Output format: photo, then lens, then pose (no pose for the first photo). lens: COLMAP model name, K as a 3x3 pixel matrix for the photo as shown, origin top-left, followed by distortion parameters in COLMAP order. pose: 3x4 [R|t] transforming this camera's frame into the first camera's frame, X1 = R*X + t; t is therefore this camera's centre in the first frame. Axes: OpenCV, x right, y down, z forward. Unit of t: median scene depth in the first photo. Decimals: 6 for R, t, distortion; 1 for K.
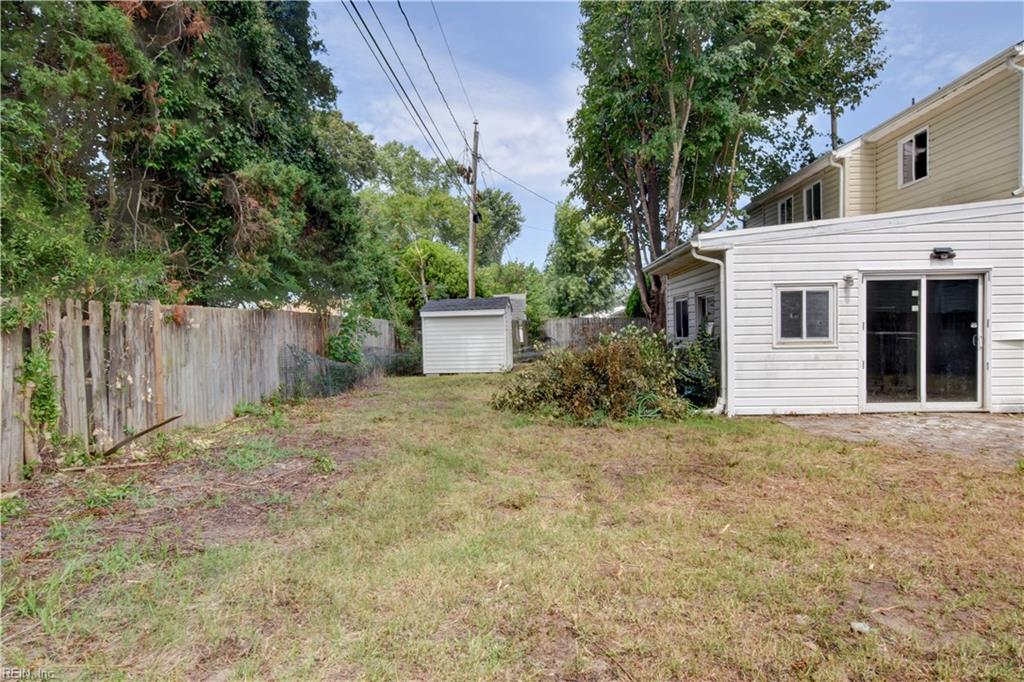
lens RADIAL K [[610.3, 0, 512.0], [0, 610.3, 341.0], [0, 0, 1]] dist [-0.000606, -0.000314]
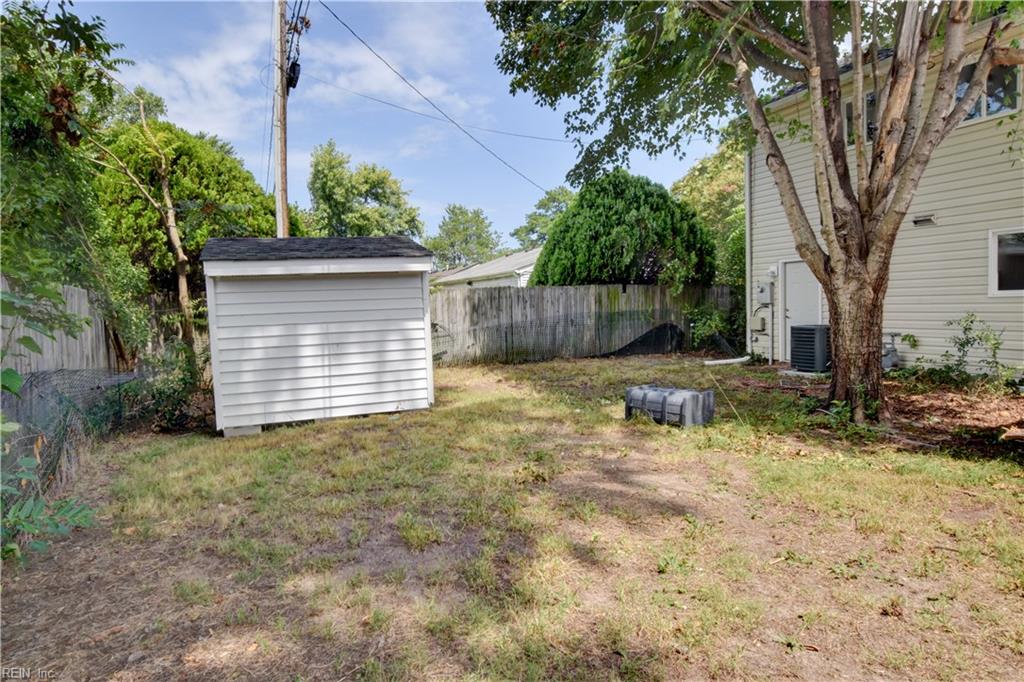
lens RADIAL K [[610.3, 0, 512.0], [0, 610.3, 341.0], [0, 0, 1]] dist [-0.000606, -0.000314]
pose [[0.897147, -0.039211, 0.439988, -0.120590], [0.027550, 0.999080, 0.032859, -0.006719], [-0.440872, -0.017358, 0.897402, 0.489306]]
